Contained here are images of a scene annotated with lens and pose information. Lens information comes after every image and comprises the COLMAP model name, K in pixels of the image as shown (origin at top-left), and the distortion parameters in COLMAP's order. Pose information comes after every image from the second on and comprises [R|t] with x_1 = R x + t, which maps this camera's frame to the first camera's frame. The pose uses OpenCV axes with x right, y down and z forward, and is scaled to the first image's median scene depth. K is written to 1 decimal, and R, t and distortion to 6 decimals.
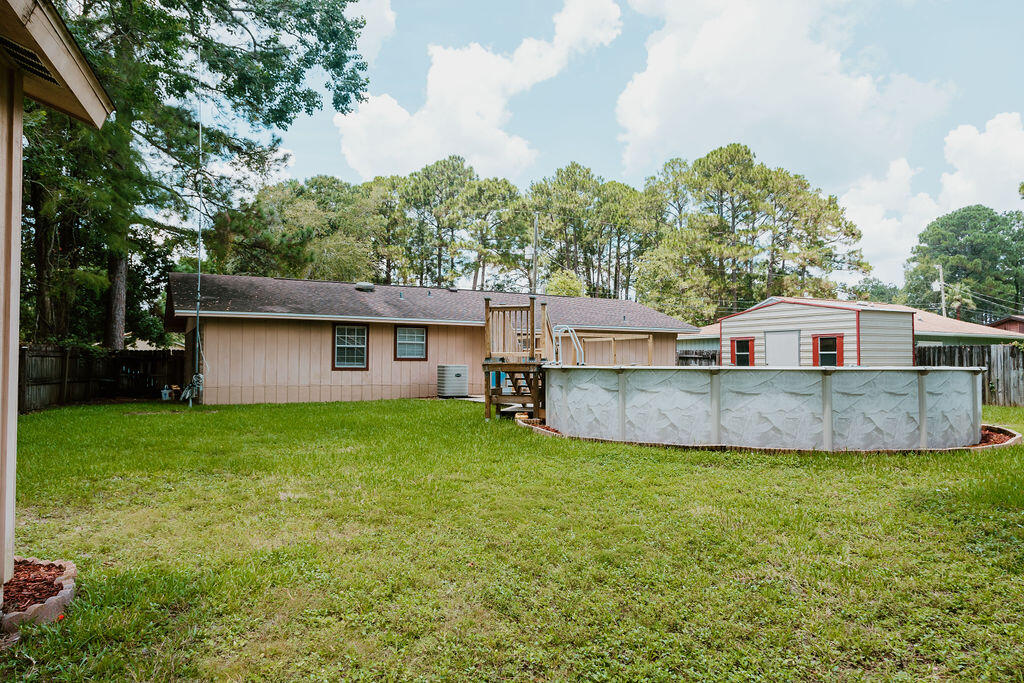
lens RADIAL K [[679.7, 0, 516.4], [0, 679.7, 343.6], [0, 0, 1]] dist [0.012706, -0.004170]
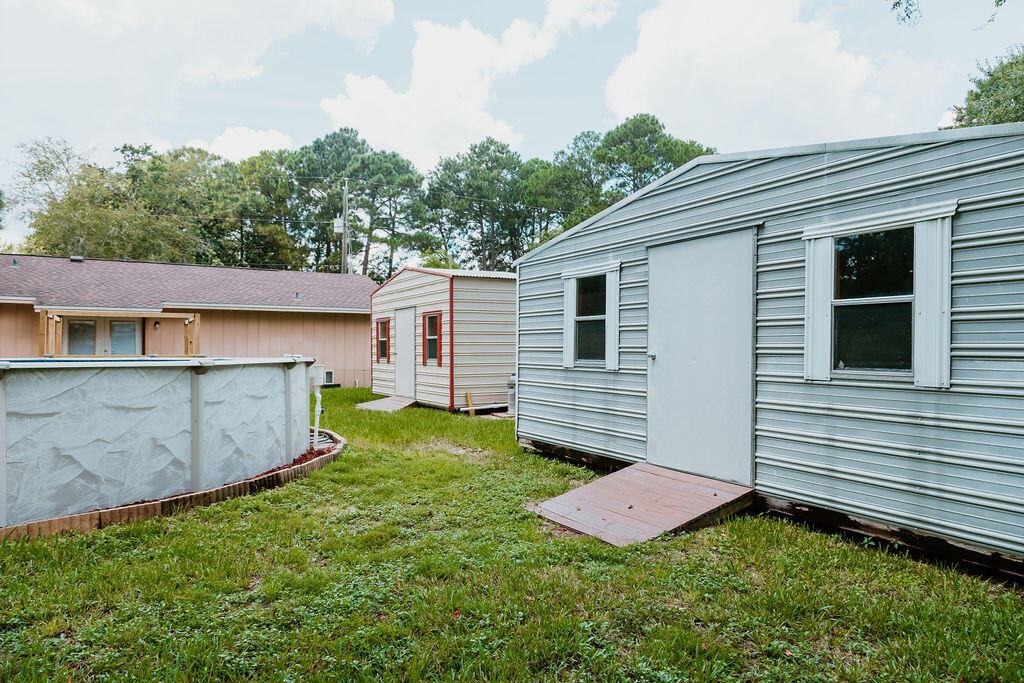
lens RADIAL K [[690.3, 0, 509.4], [0, 690.3, 344.3], [0, 0, 1]] dist [0.035977, -0.001173]
pose [[0.999988, 0.001623, -0.004542, 0.502431], [-0.001569, 0.999928, 0.011862, 0.009870], [0.004561, -0.011855, 0.999919, 0.260586]]
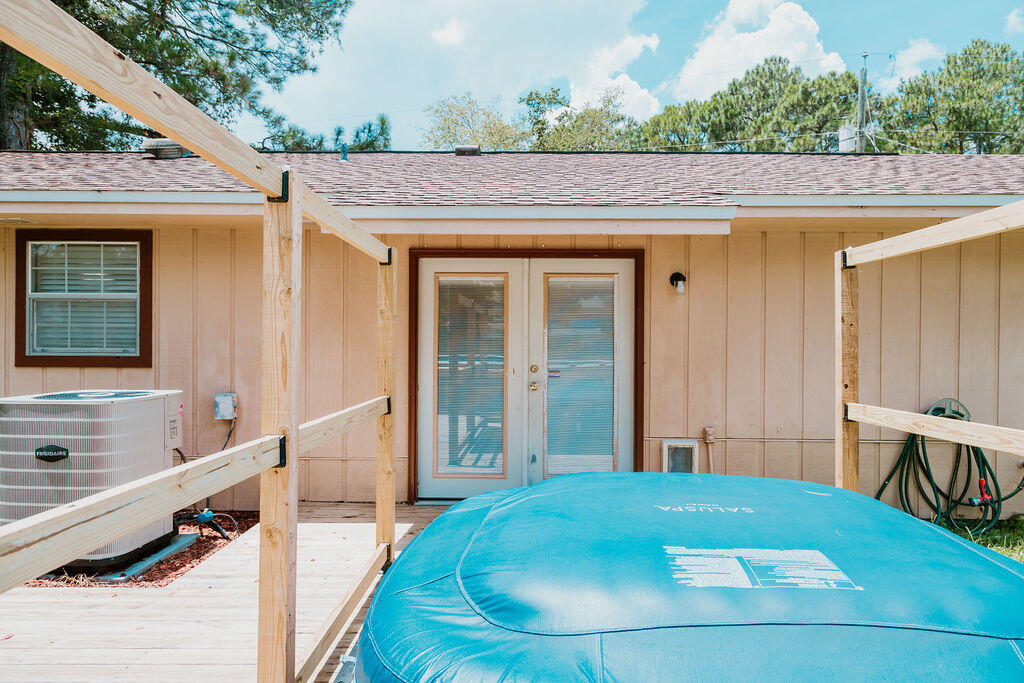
lens RADIAL K [[698.1, 0, 516.4], [0, 698.1, 345.8], [0, 0, 1]] dist [0.001845, -0.000206]
pose [[0.871391, 0.003031, -0.490580, 0.126402], [0.009791, 0.999674, 0.023568, 0.013209], [0.490491, -0.025340, 0.871078, 0.876790]]
